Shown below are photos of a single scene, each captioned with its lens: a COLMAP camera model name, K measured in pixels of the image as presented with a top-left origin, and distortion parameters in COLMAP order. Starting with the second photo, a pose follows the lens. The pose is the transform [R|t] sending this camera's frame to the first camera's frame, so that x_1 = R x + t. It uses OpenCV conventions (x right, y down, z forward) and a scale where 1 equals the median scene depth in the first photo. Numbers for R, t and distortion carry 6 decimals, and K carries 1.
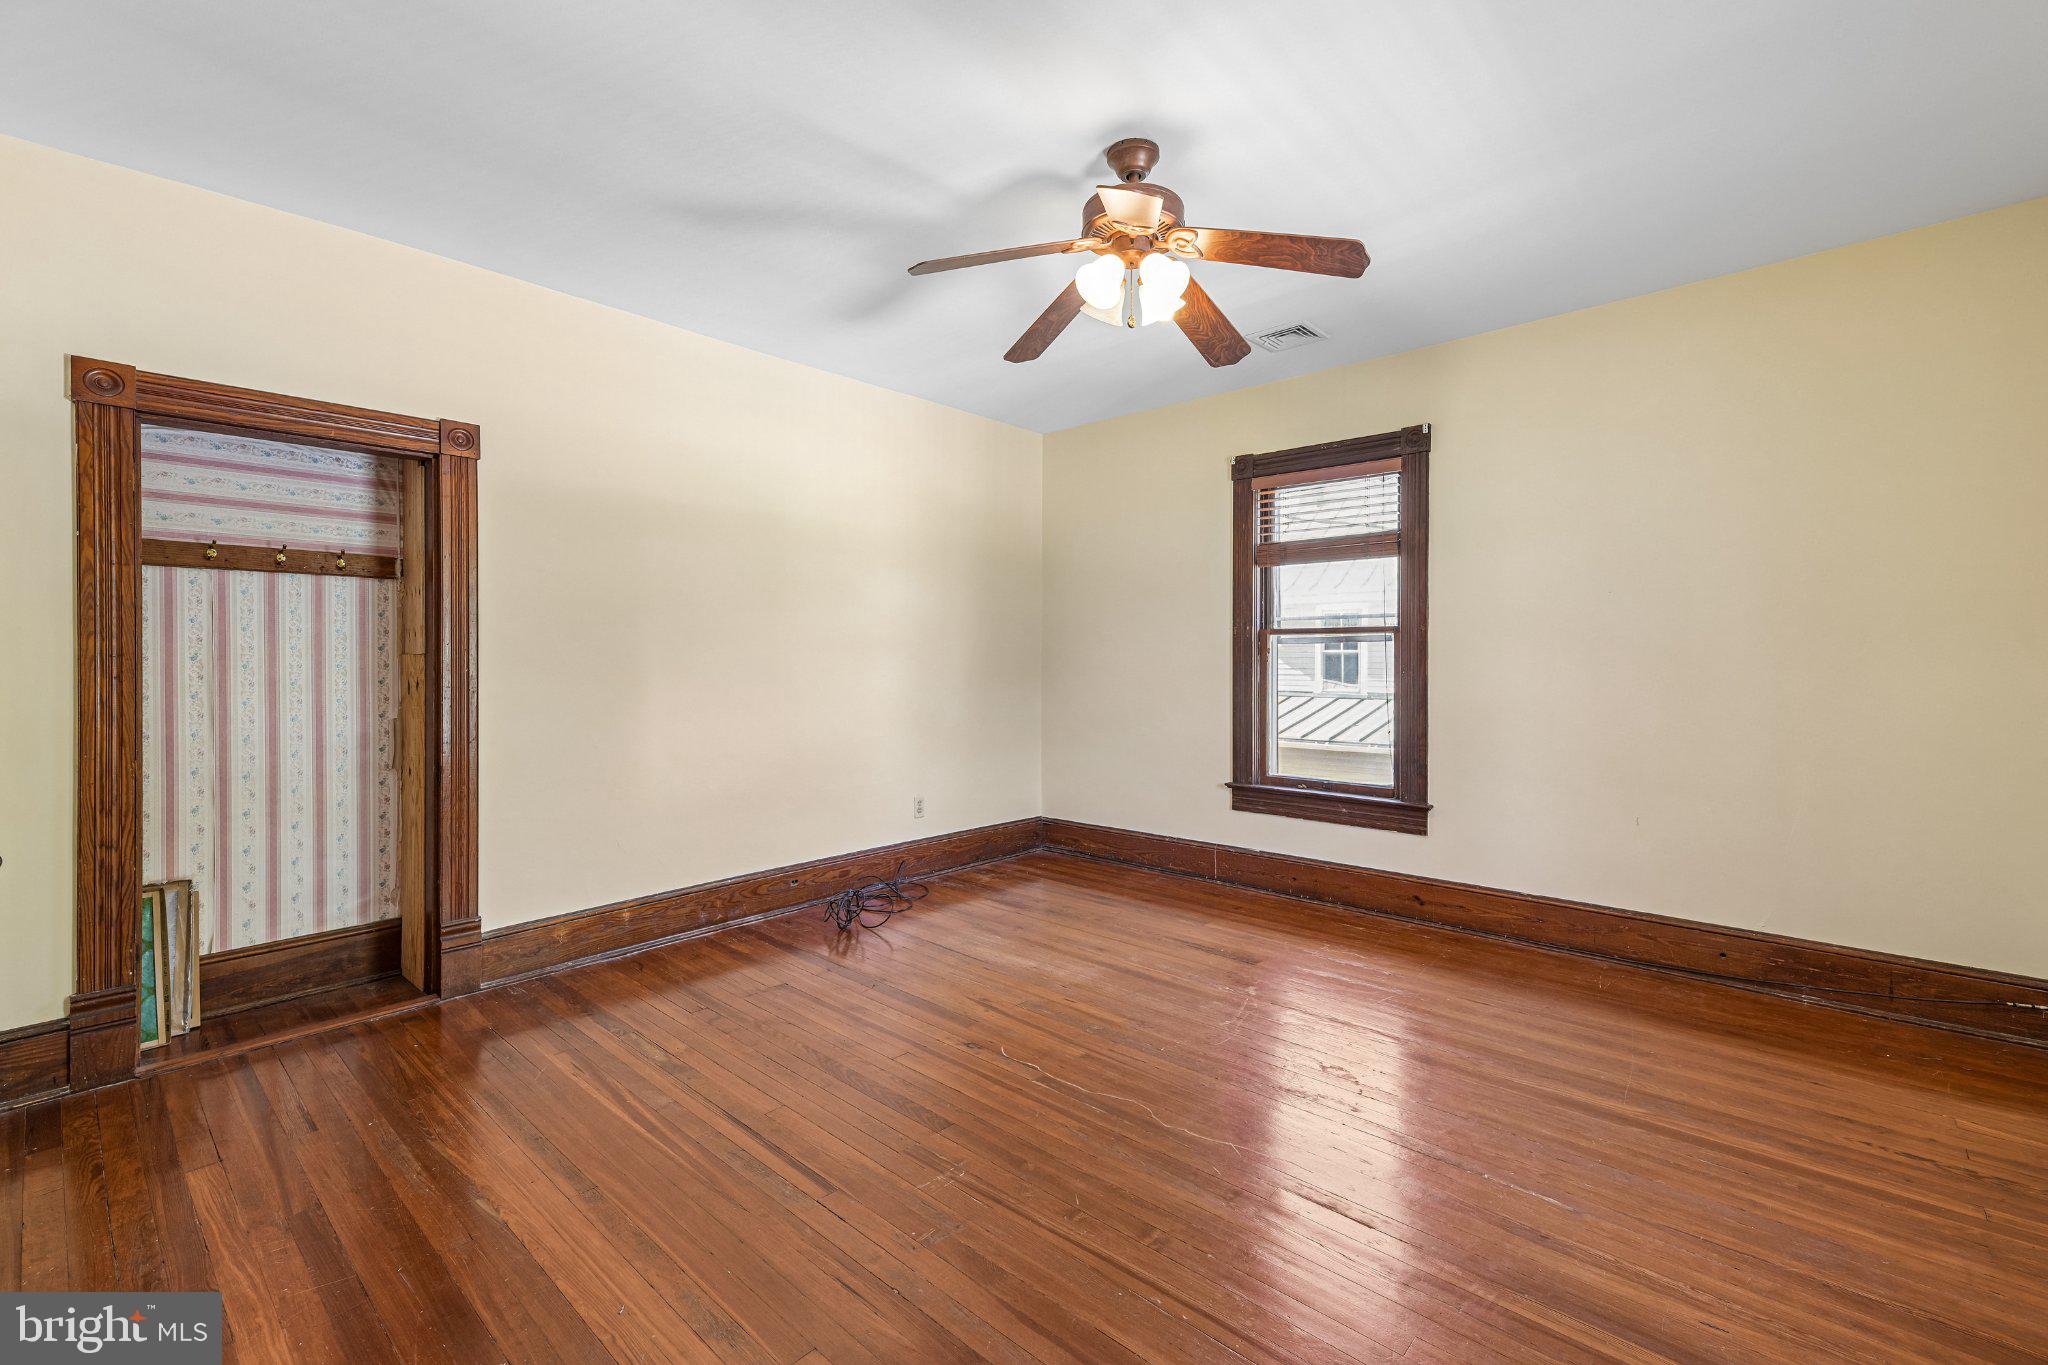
lens RADIAL K [[831.2, 0, 1018.4], [0, 831.2, 667.0], [0, 0, 1]] dist [0.002621, -0.000460]
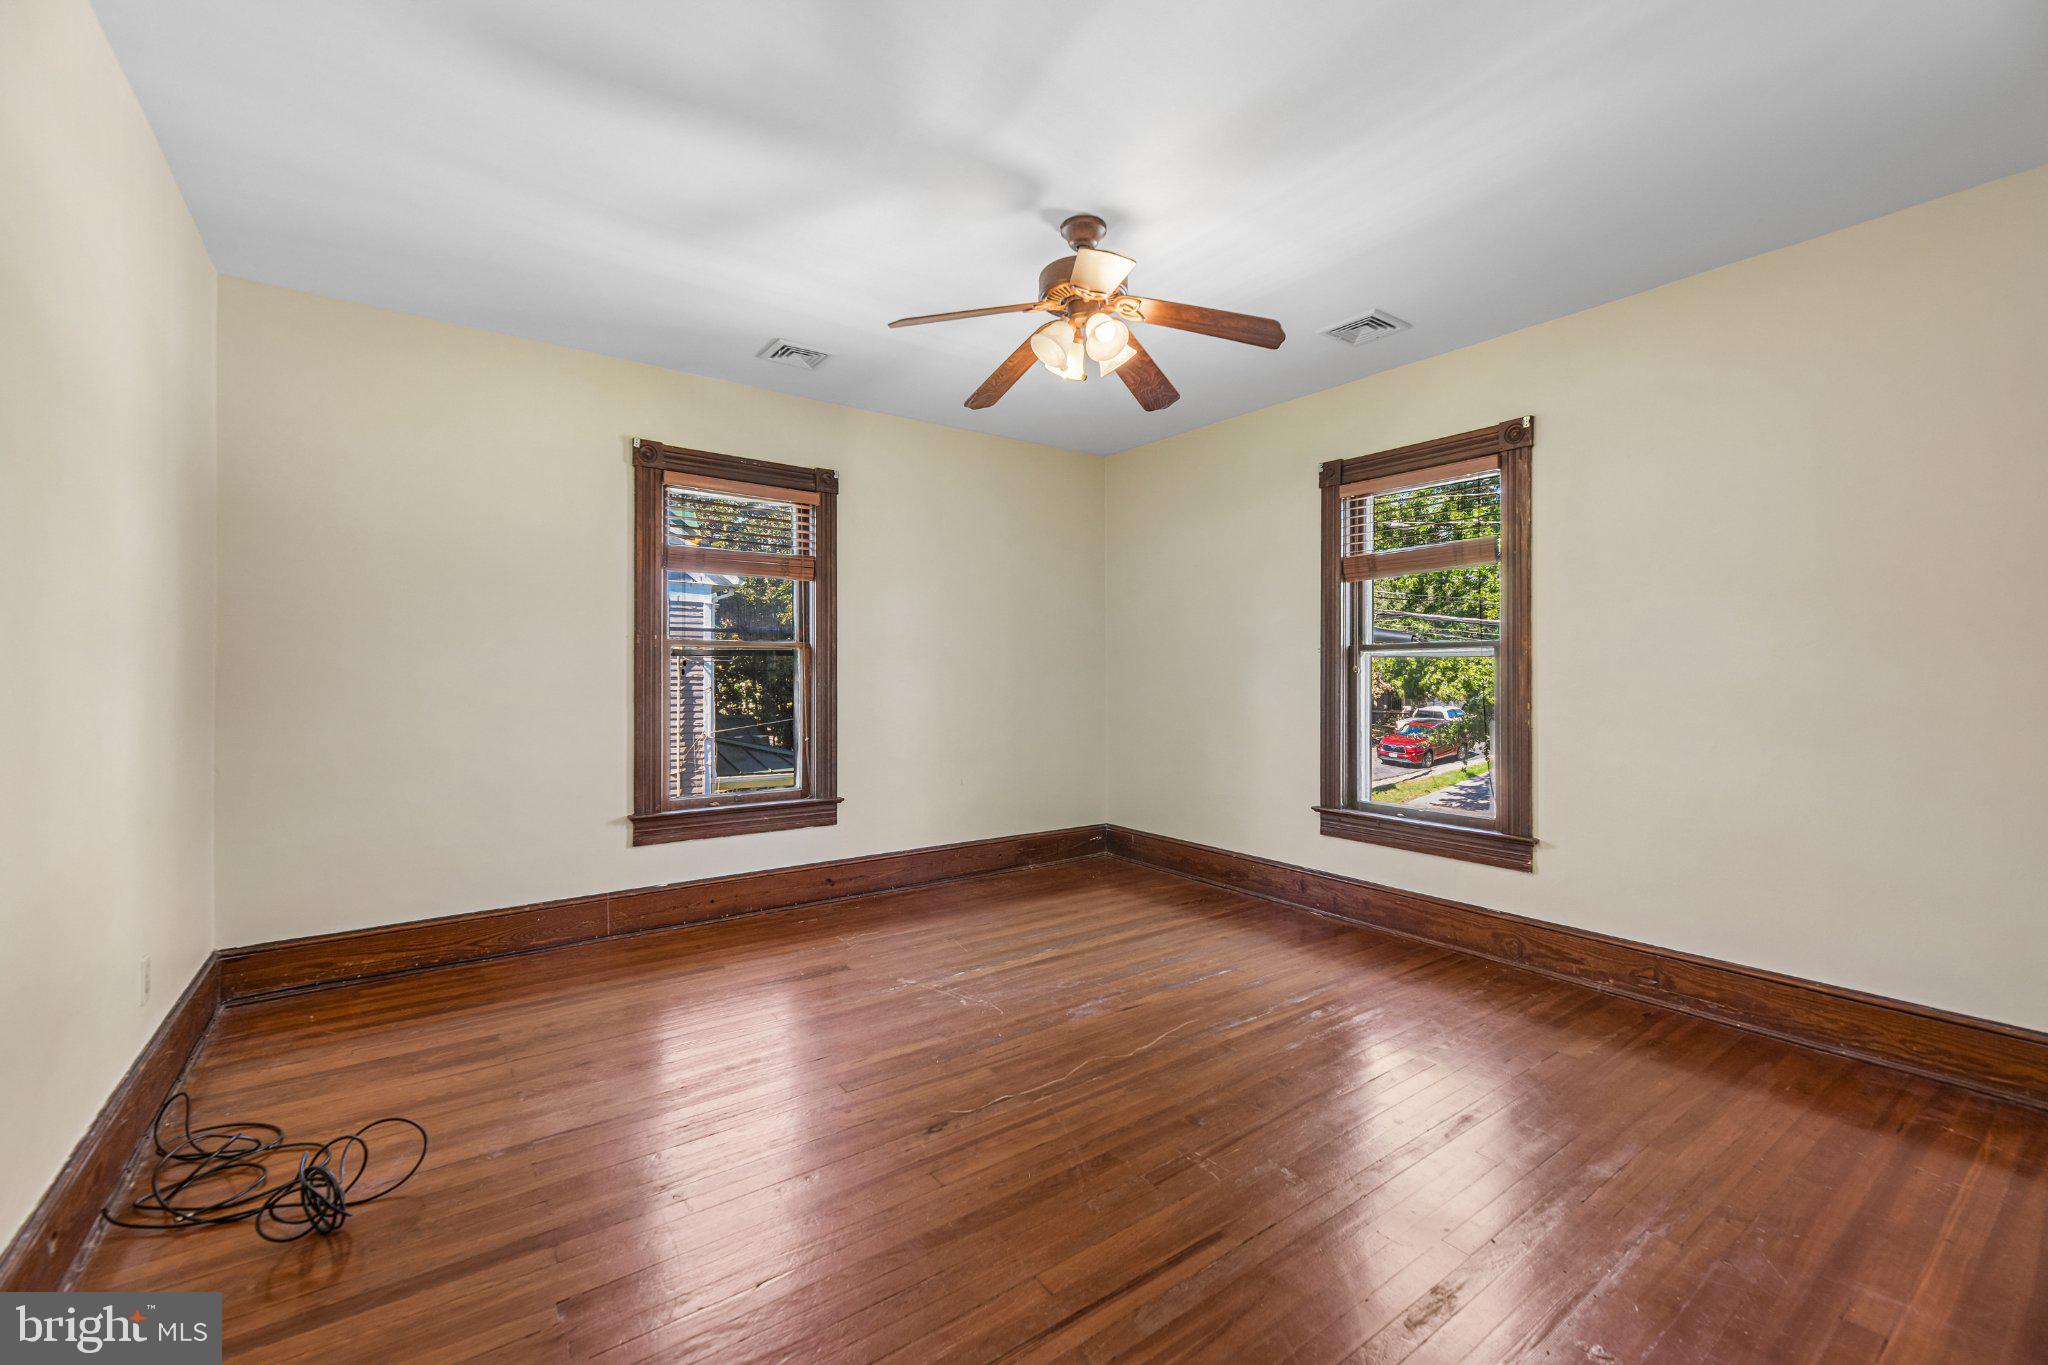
lens RADIAL K [[831.2, 0, 1017.6], [0, 831.2, 682.2], [0, 0, 1]] dist [0.002621, -0.000460]
pose [[0.220656, -0.012896, 0.975267, -0.585188], [0.008530, 0.999900, 0.011292, -0.006702], [-0.975314, 0.005827, 0.220744, 0.495959]]
